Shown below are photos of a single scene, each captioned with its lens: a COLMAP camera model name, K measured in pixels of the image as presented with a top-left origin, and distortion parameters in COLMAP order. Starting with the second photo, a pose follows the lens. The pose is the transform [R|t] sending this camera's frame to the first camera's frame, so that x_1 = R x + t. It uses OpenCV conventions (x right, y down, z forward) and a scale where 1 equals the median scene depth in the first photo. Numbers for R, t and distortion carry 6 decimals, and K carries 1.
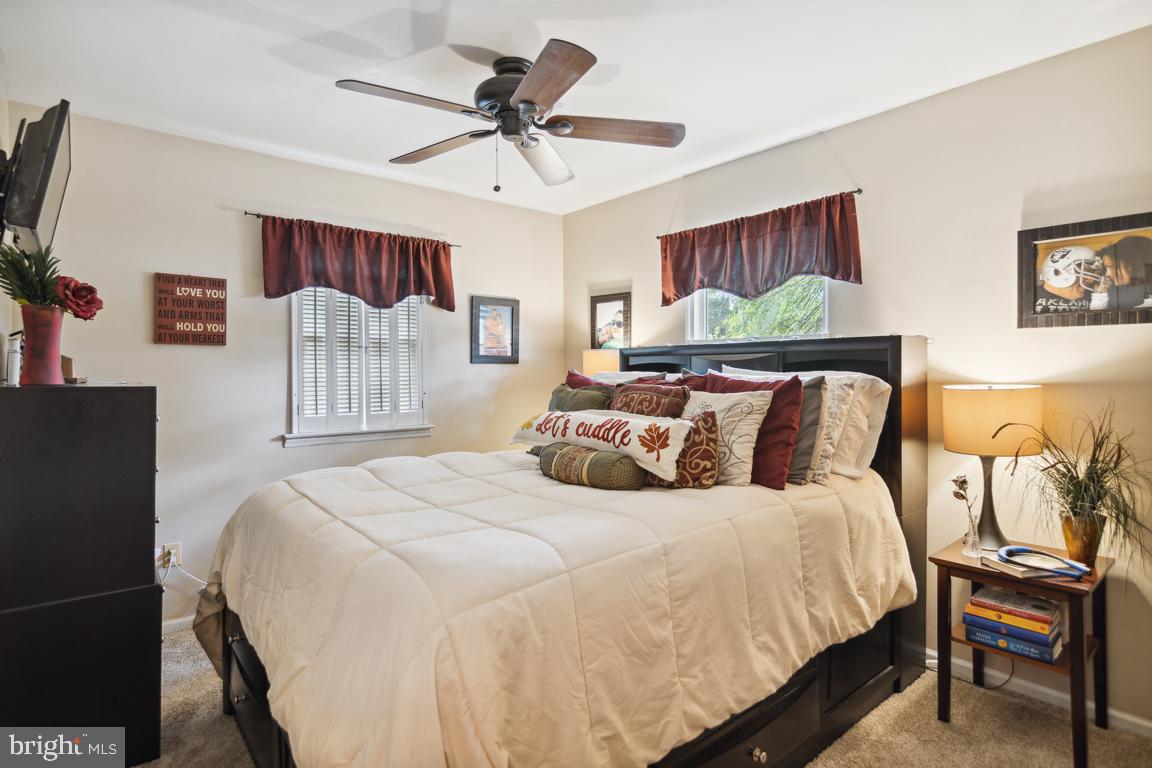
lens RADIAL K [[601.6, 0, 576.1], [0, 601.6, 375.0], [0, 0, 1]] dist [-0.000256, 0.002915]
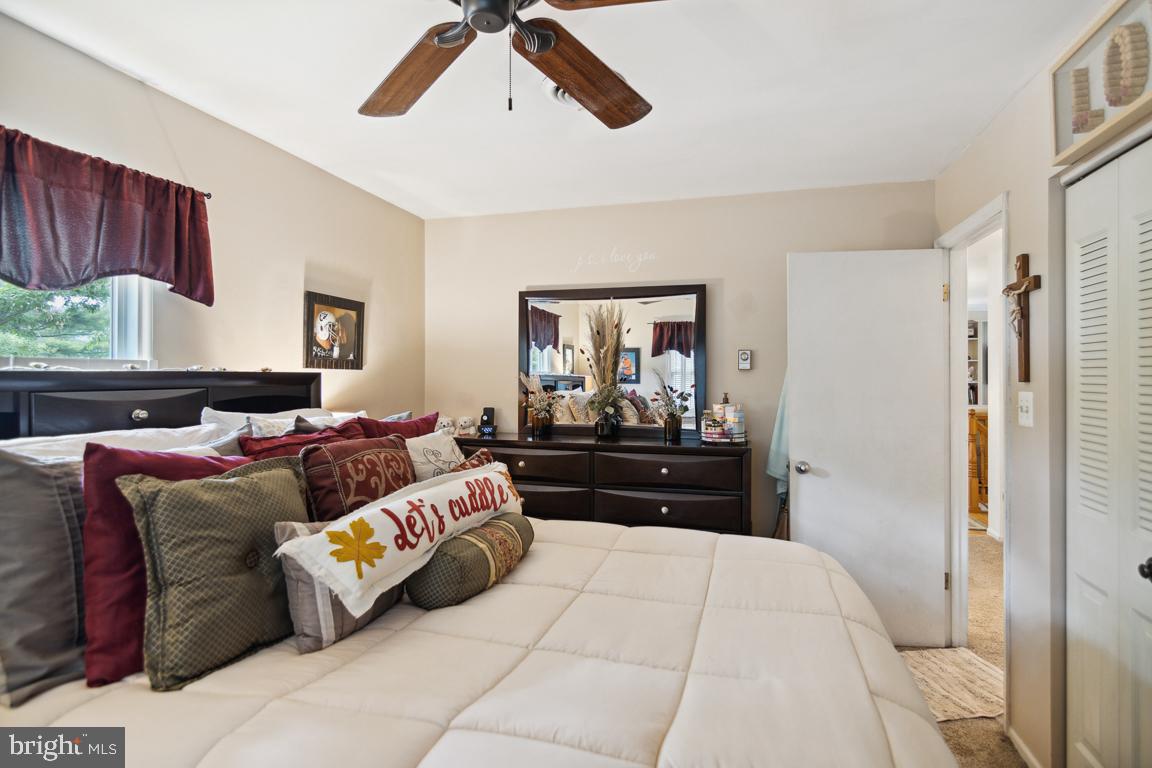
lens RADIAL K [[601.6, 0, 578.4], [0, 601.6, 378.4], [0, 0, 1]] dist [-0.000256, 0.002915]
pose [[-0.565805, -0.001583, 0.824537, -0.642373], [0.006115, 0.999963, 0.006117, -0.063124], [-0.824516, 0.008503, -0.565775, 1.292817]]
